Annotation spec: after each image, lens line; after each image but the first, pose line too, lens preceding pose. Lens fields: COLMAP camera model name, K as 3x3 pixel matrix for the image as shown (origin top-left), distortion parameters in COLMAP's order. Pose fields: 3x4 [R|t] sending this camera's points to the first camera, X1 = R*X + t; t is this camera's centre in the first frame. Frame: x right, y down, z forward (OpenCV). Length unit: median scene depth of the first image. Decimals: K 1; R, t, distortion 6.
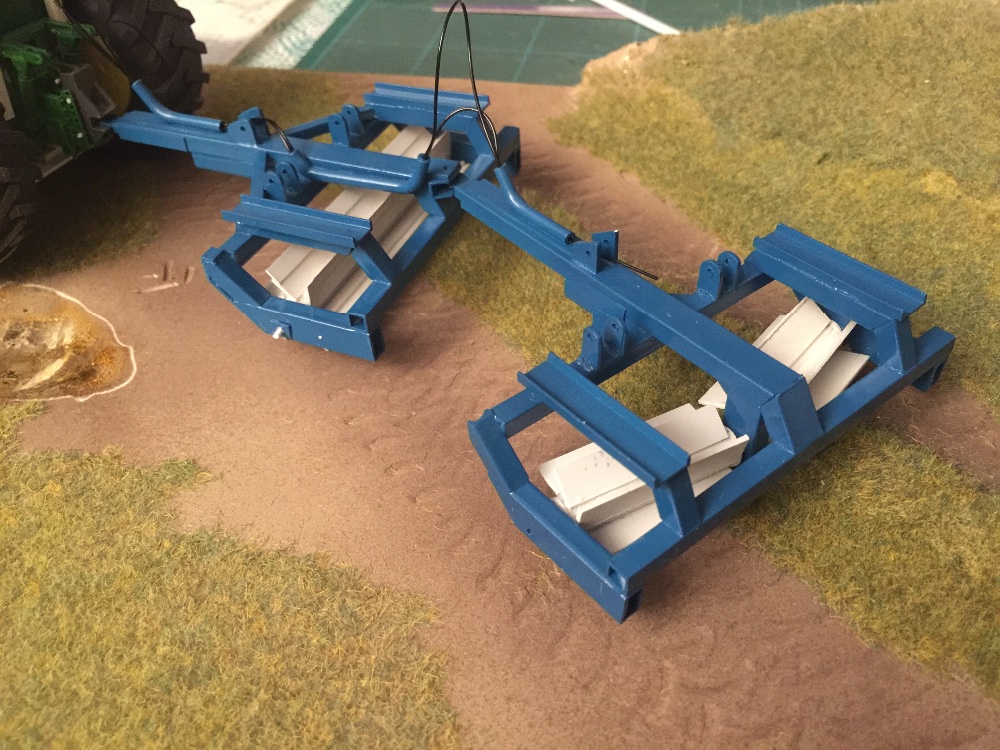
lens RADIAL K [[870.2, 0, 500.0], [0, 870.2, 375.0], [0, 0, 1]] dist [0.114595, -0.213464]
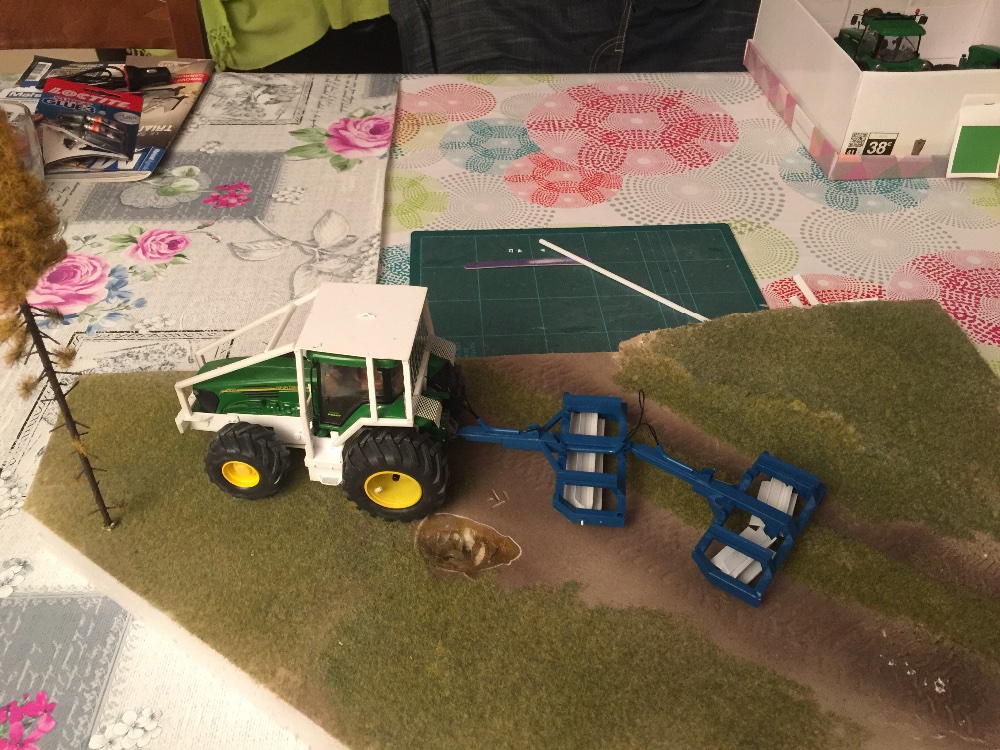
lens RADIAL K [[853.4, 0, 500.0], [0, 853.4, 375.0], [0, 0, 1]] dist [0.011035, 0.018873]
pose [[0.963510, -0.143844, 0.225737, -0.794875], [0.149570, 0.988716, -0.008377, -0.392014], [-0.221985, 0.041834, 0.974152, -1.087343]]
